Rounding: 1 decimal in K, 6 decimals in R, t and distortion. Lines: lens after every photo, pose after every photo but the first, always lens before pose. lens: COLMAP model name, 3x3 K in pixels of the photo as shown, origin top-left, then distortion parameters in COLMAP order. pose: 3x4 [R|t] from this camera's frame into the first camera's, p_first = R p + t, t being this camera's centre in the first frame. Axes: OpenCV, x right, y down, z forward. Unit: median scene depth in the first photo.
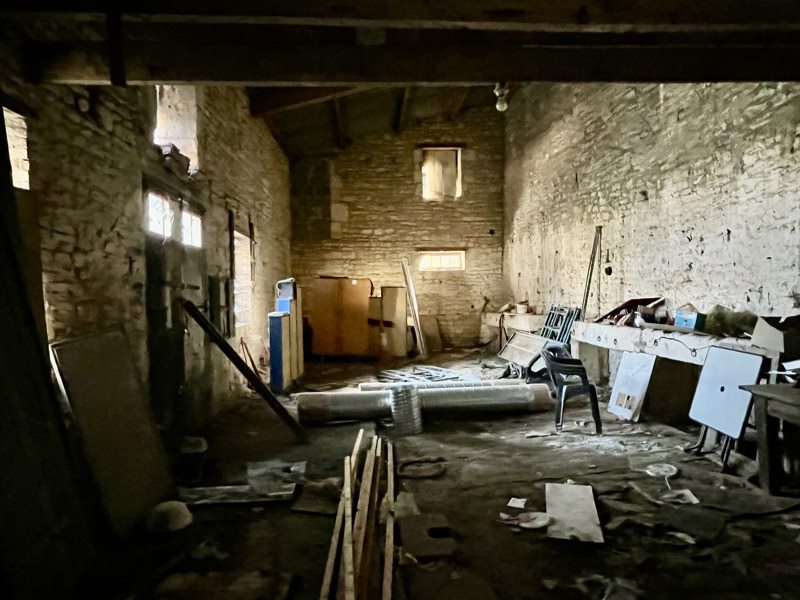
lens RADIAL K [[507.2, 0, 399.8], [0, 507.2, 306.9], [0, 0, 1]] dist [0.002045, 0.000978]
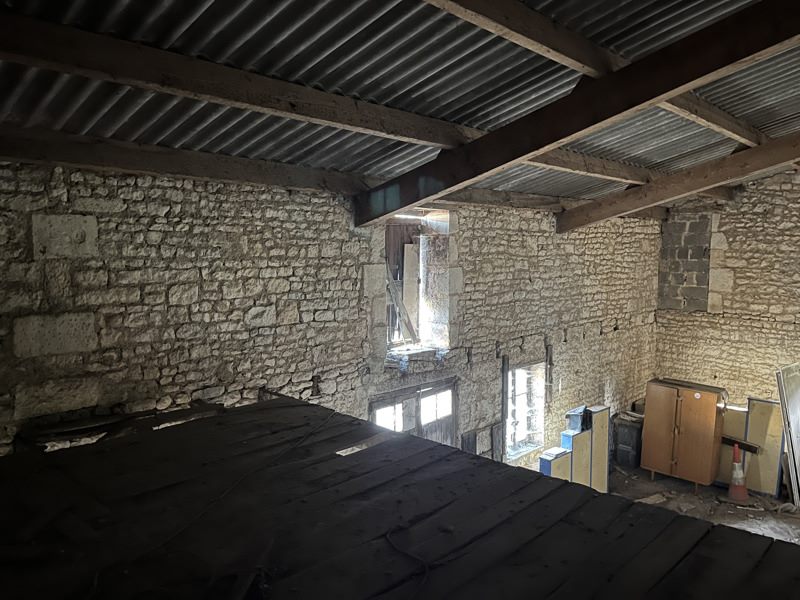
lens RADIAL K [[607.4, 0, 399.0], [0, 607.4, 302.2], [0, 0, 1]] dist [0.044321, -0.063767]
pose [[0.678303, 0.084055, -0.729959, 0.237510], [-0.027314, 0.995633, 0.089266, -0.223229], [0.734274, -0.040611, 0.677637, -0.009922]]
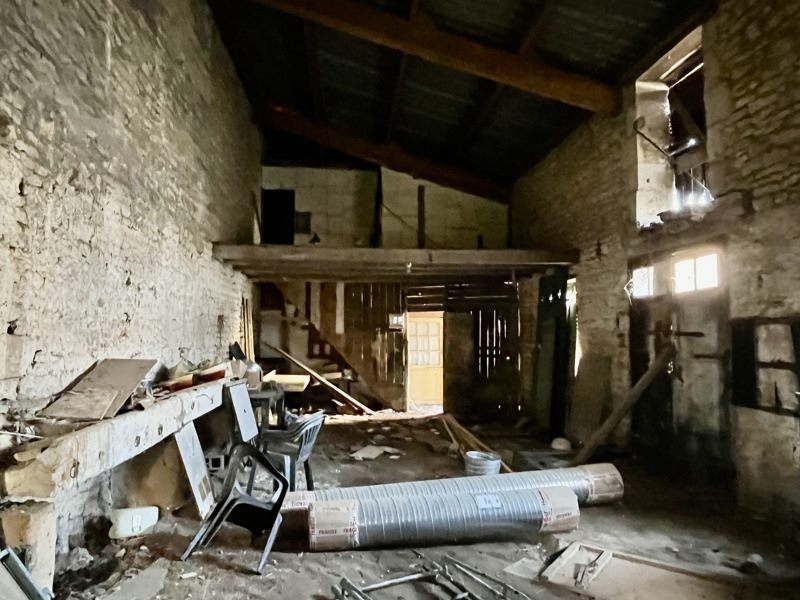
lens RADIAL K [[507.2, 0, 398.8], [0, 507.2, 300.4], [0, 0, 1]] dist [0.002045, 0.000978]
pose [[-0.999452, 0.014242, -0.029880, 0.074462], [0.015632, 0.998782, -0.046807, -0.028205], [0.029177, -0.047249, -0.998457, 0.828373]]
